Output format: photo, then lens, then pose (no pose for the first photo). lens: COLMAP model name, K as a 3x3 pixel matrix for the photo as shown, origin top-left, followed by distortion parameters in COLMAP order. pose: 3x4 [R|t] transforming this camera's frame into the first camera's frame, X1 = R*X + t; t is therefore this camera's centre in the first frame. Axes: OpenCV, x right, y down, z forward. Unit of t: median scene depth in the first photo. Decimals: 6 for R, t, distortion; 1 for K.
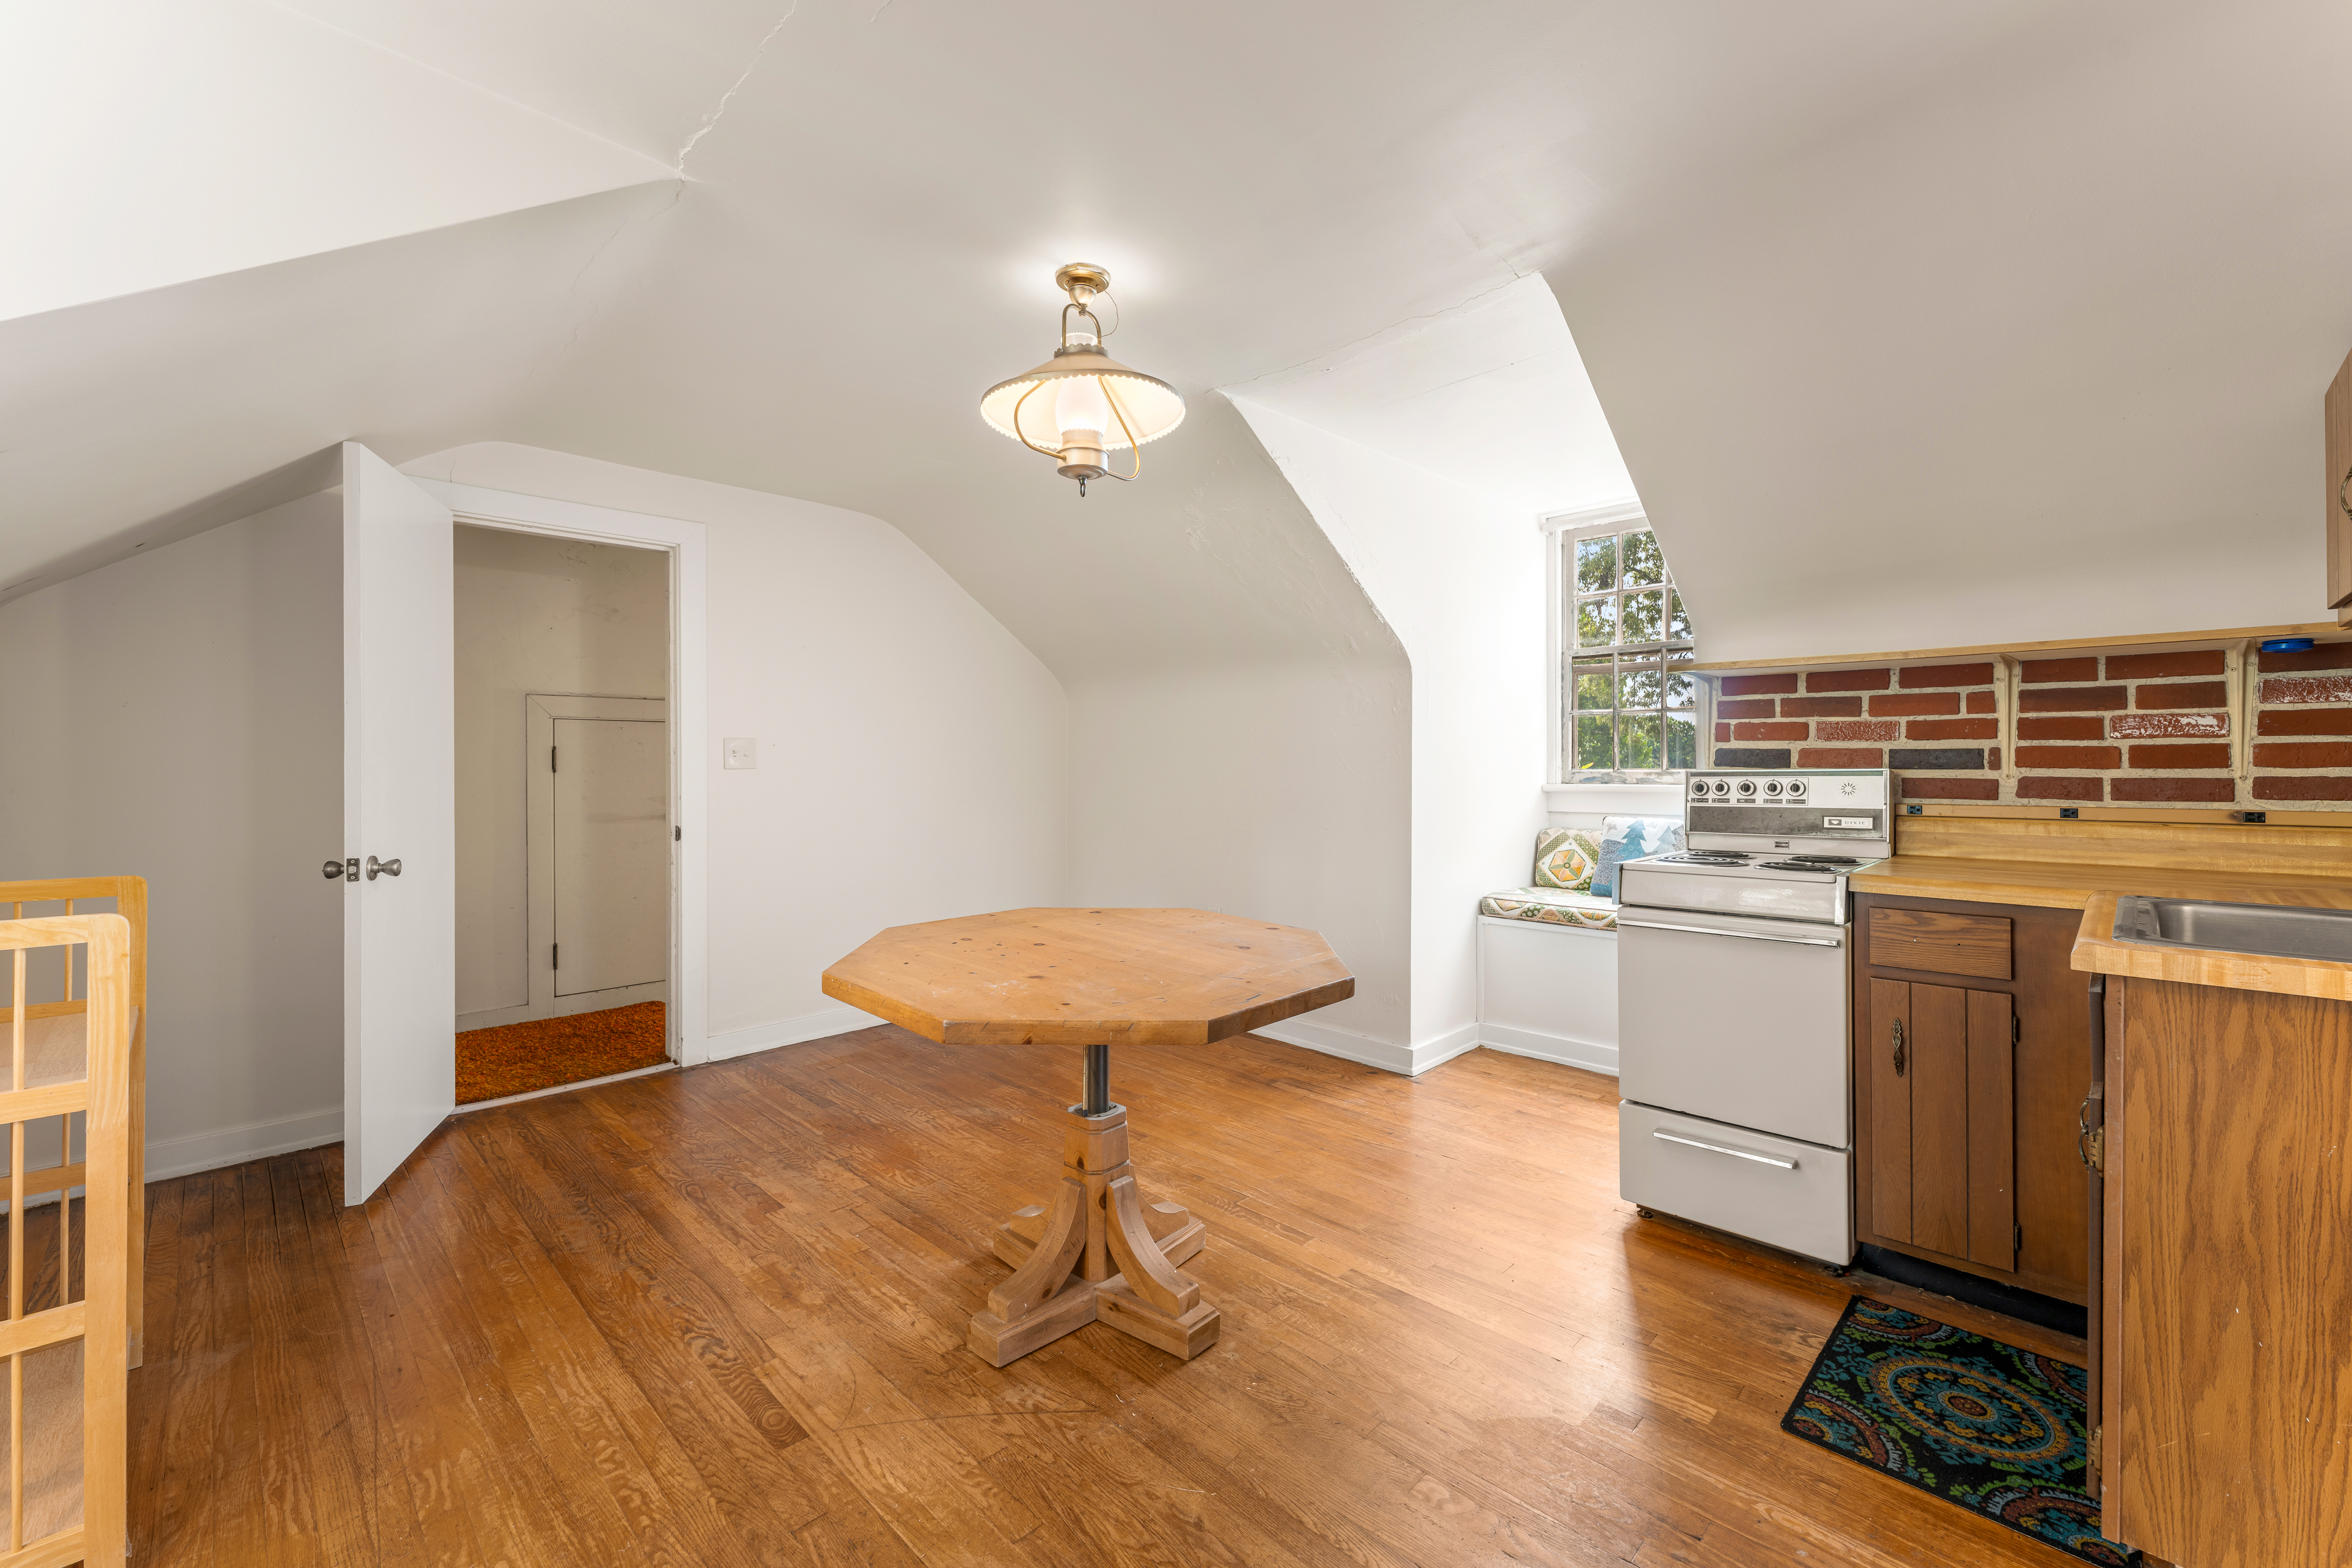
lens RADIAL K [[967.7, 0, 1179.9], [0, 967.7, 761.2], [0, 0, 1]] dist [-0.000082, -0.000060]
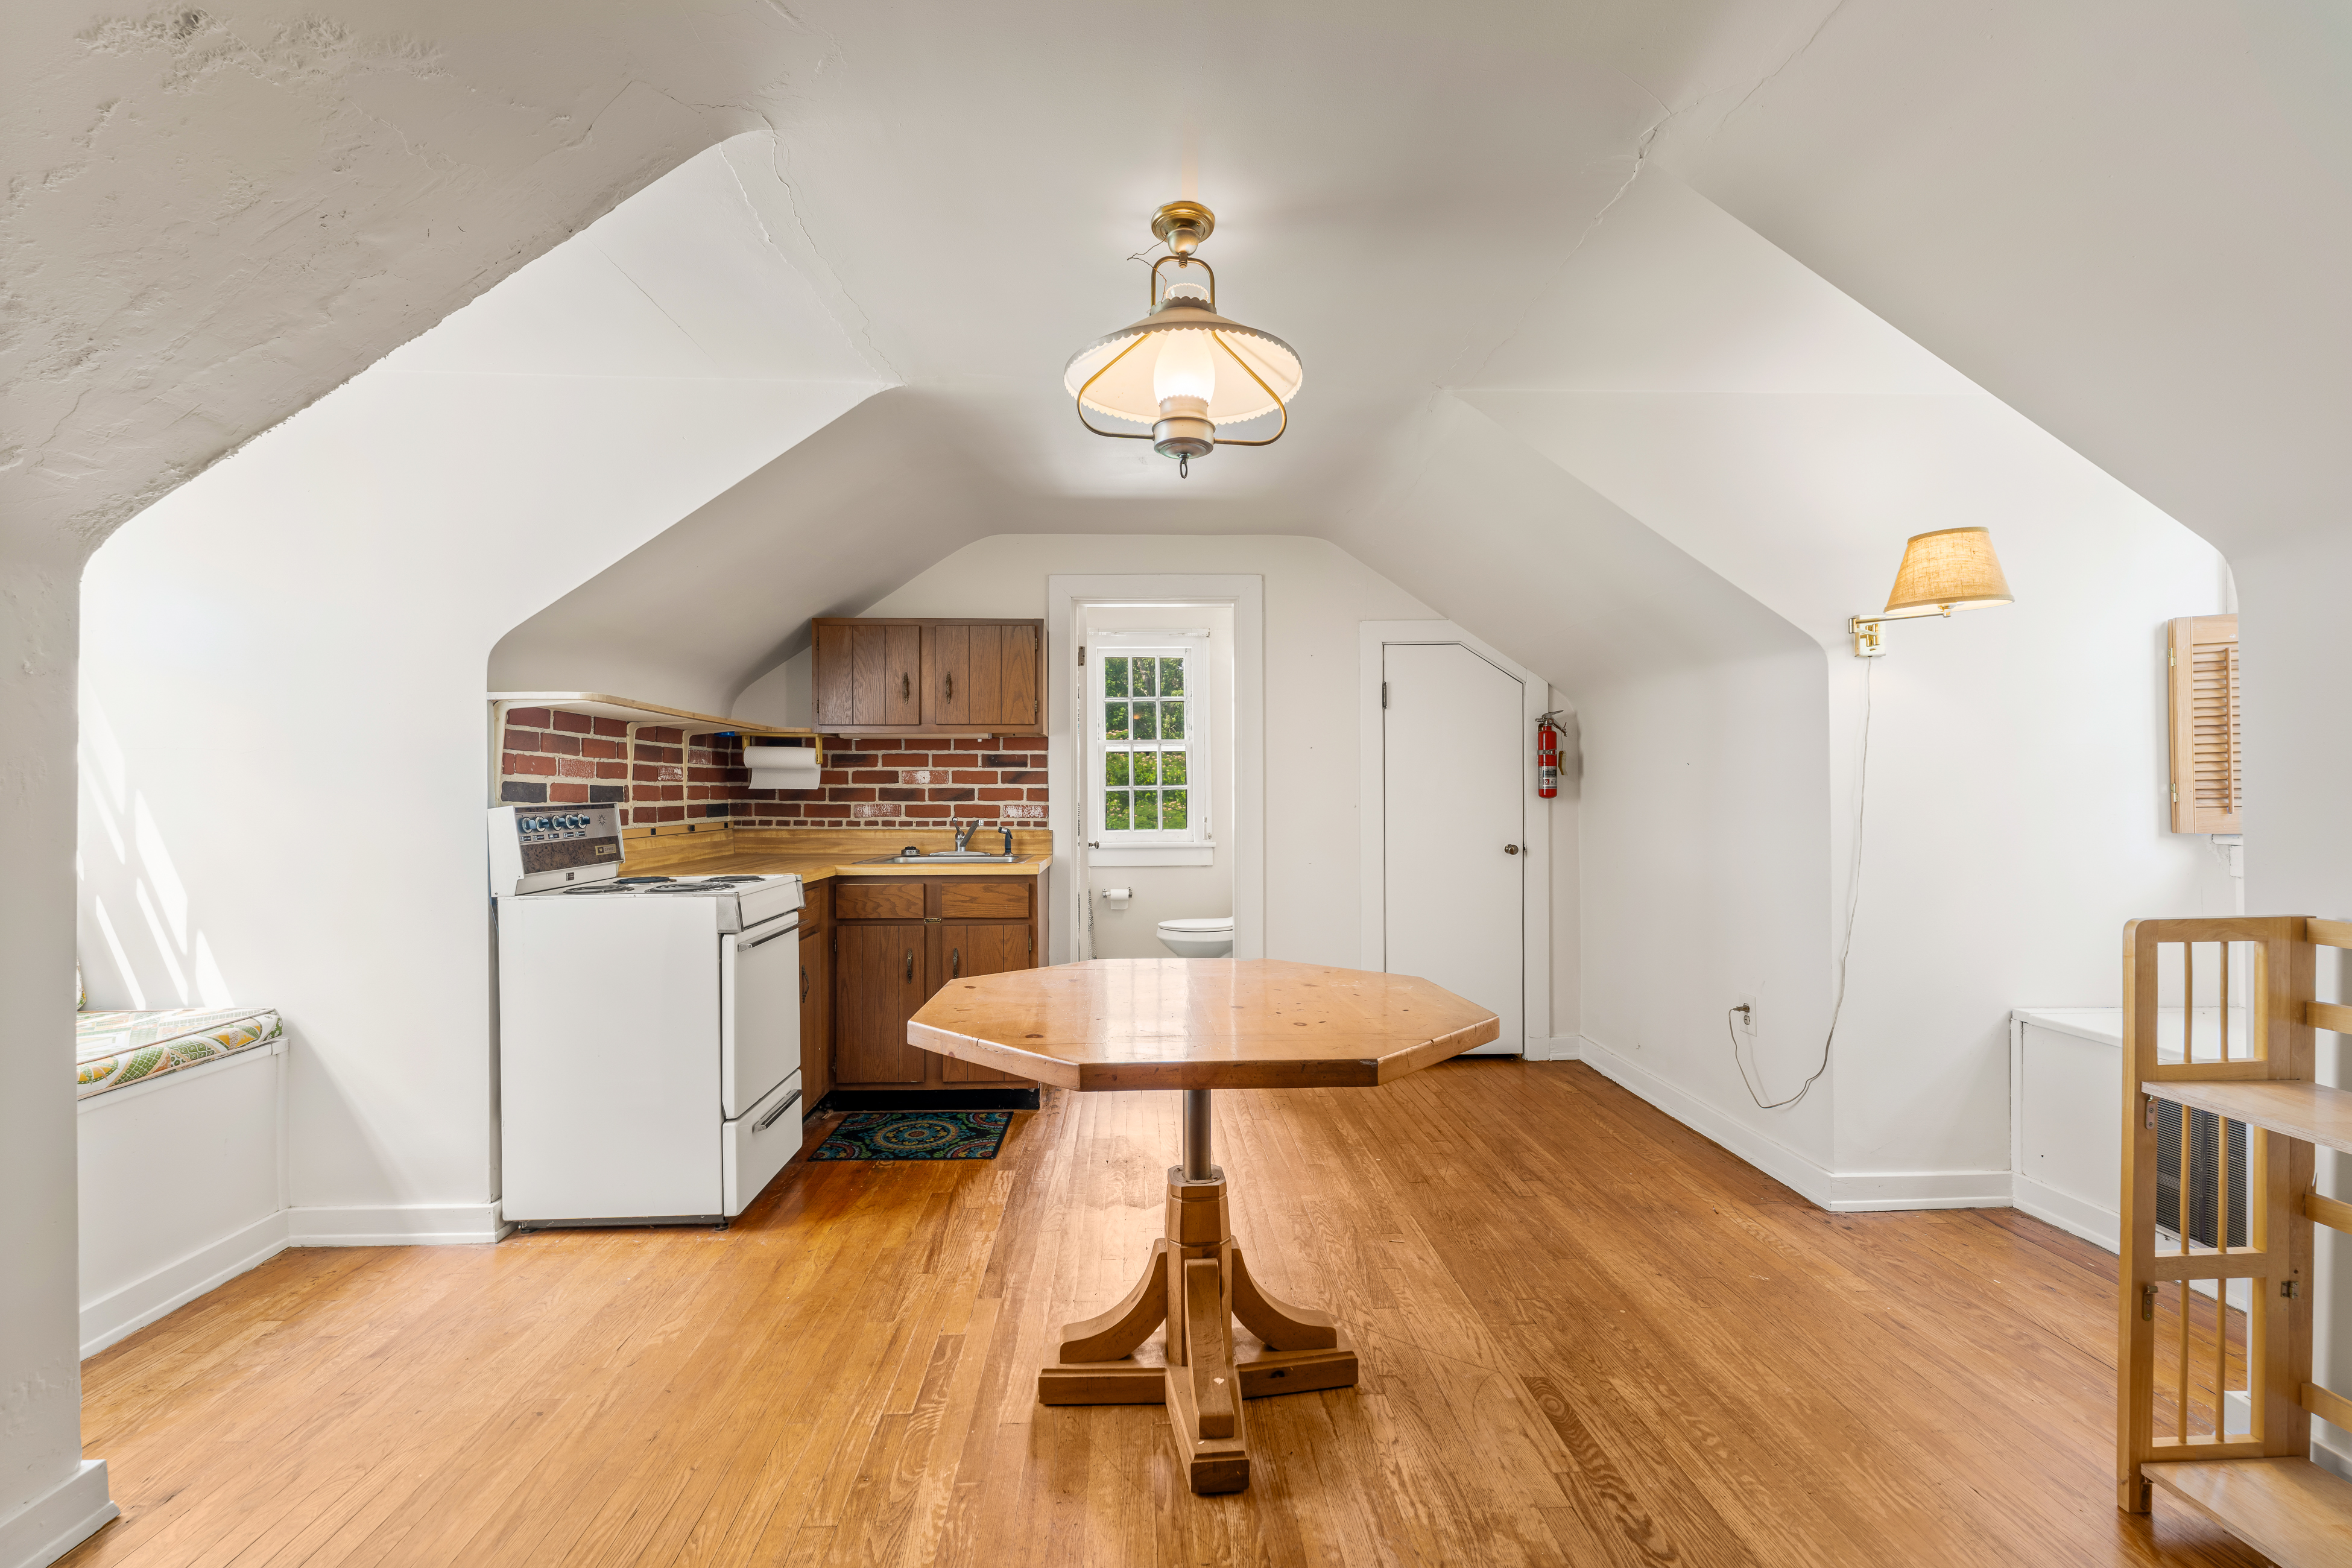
lens RADIAL K [[922.6, 0, 1170.2], [0, 922.6, 796.4], [0, 0, 1]] dist [0.000158, 0.000012]
pose [[-0.727128, 0.004609, 0.686486, -0.647606], [0.006849, 0.999976, 0.000541, 0.006172], [-0.686467, 0.005095, -0.727143, 1.611837]]
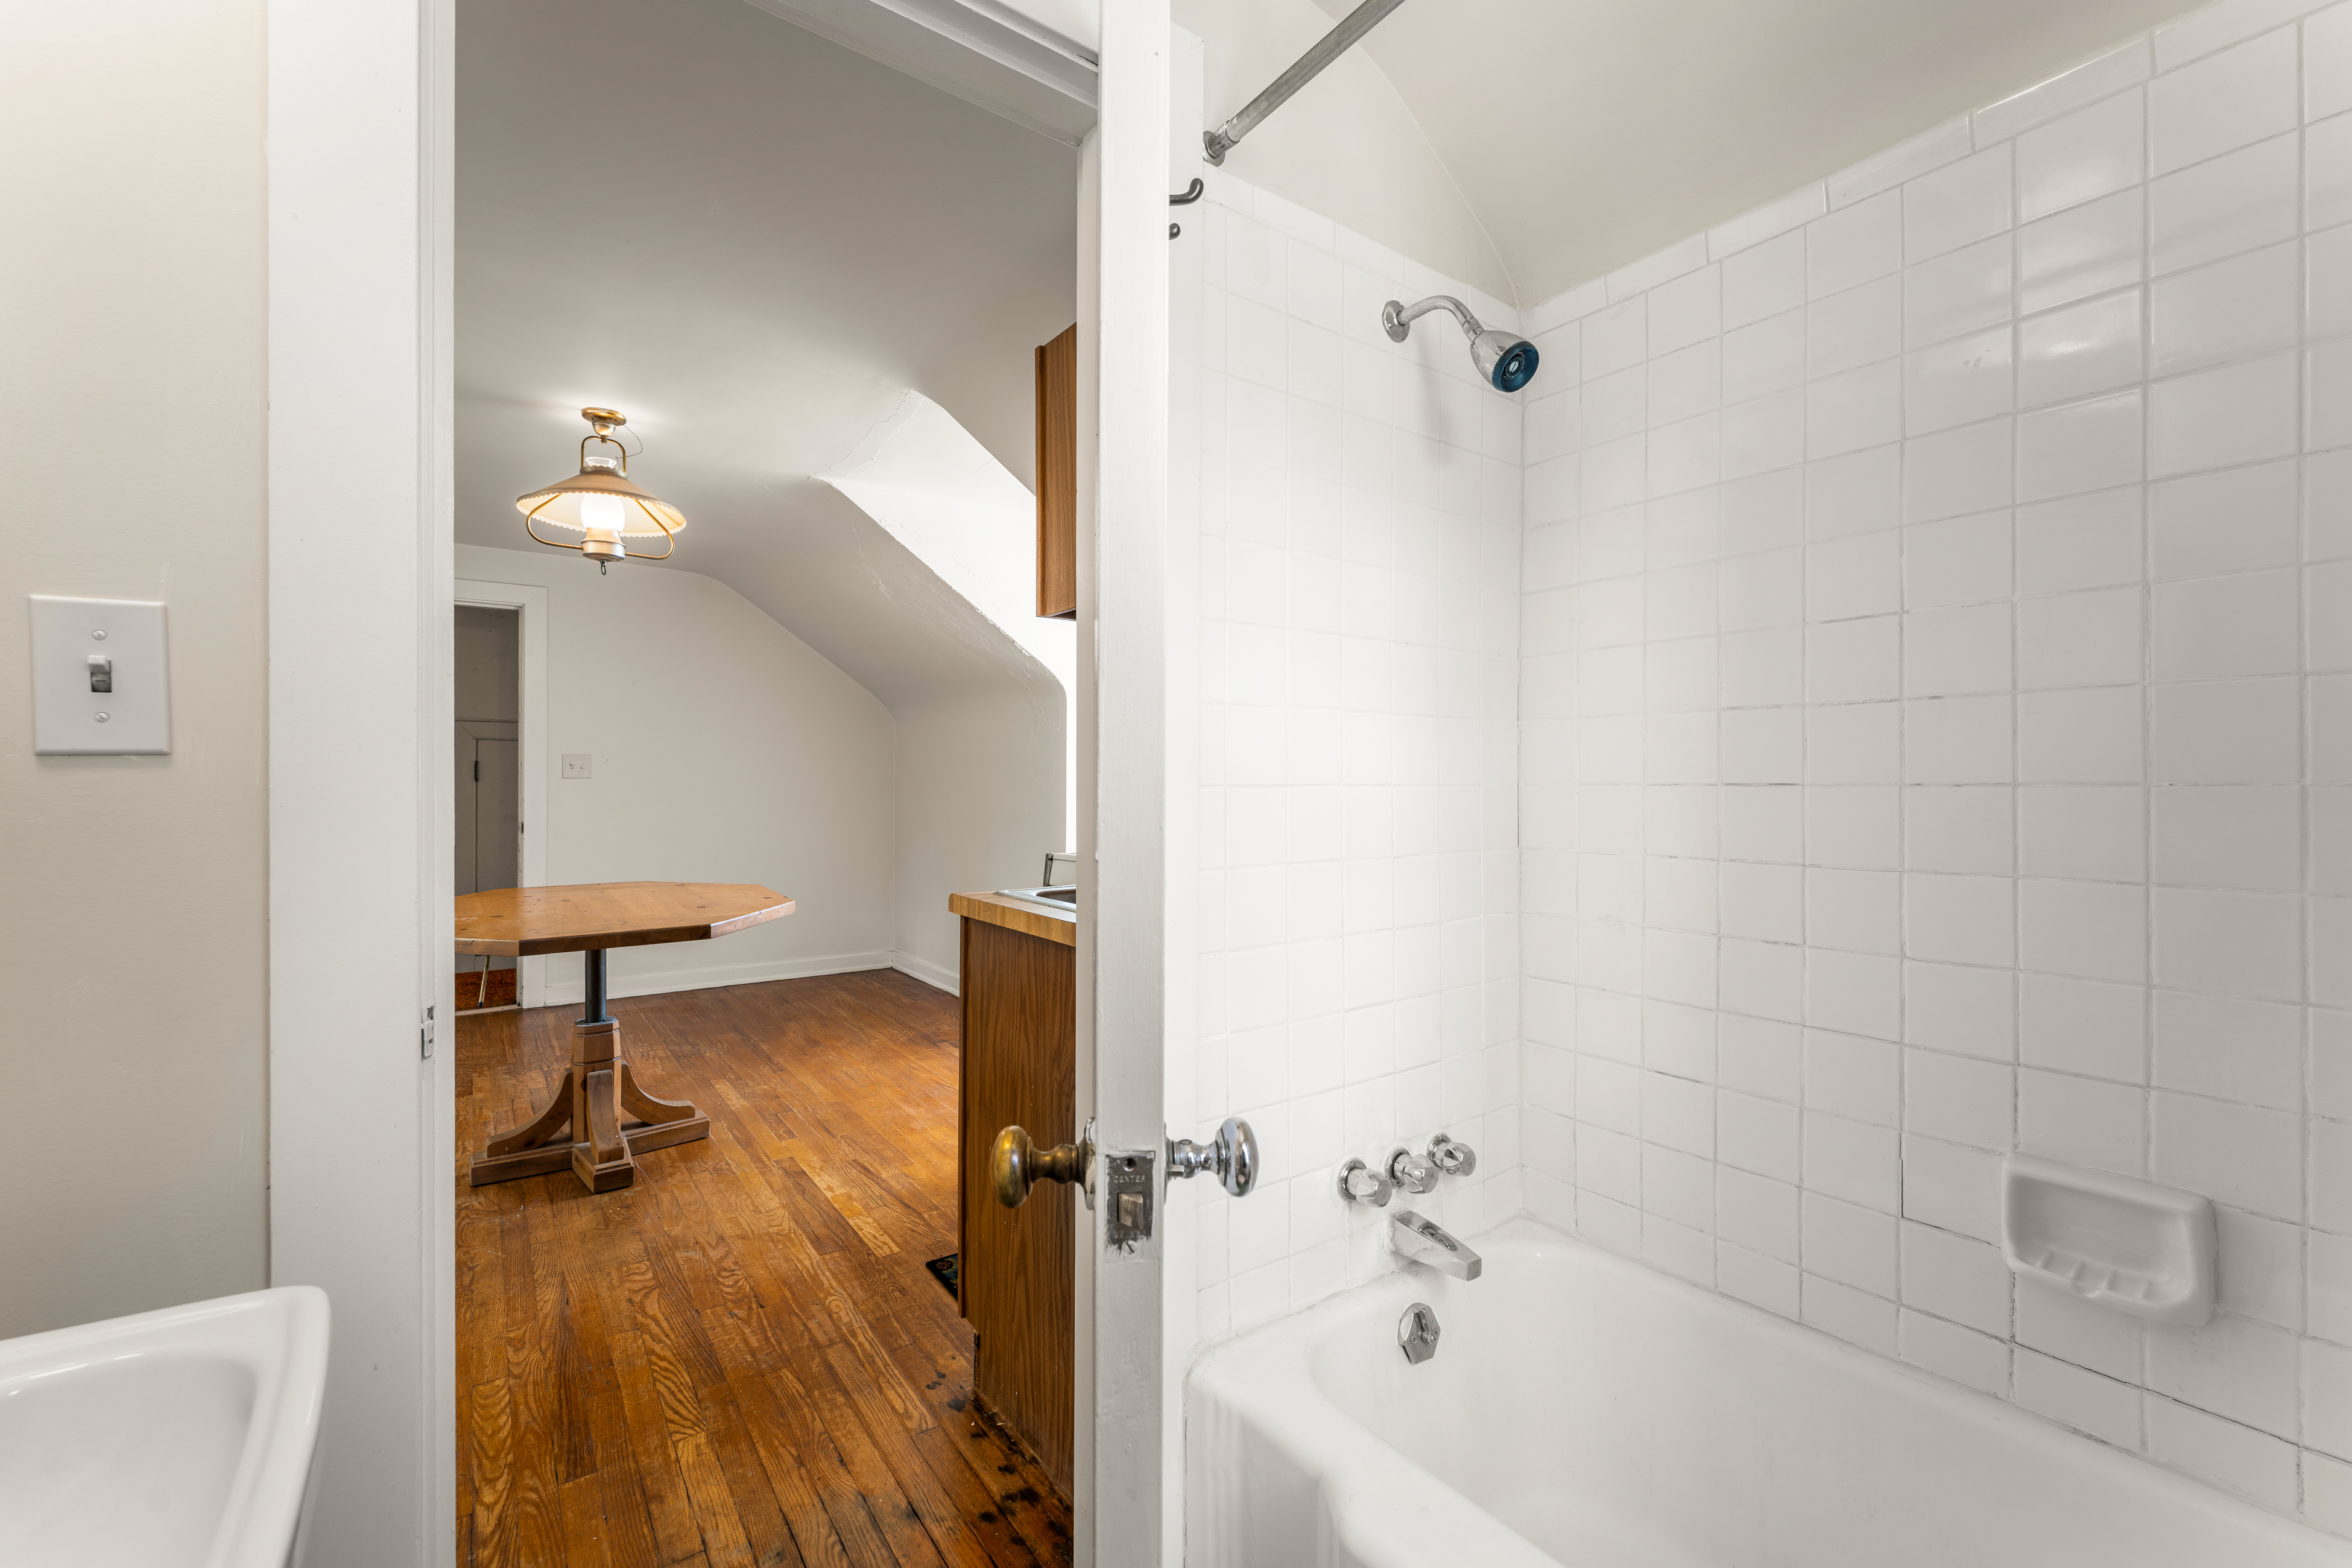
lens RADIAL K [[965.5, 0, 1168.7], [0, 965.5, 777.1], [0, 0, 1]] dist [-0.000718, -0.000030]
pose [[0.985642, 0.005619, -0.168756, 0.931392], [-0.006801, 0.999956, -0.006426, 0.016535], [0.168712, 0.007481, 0.985637, -0.213325]]
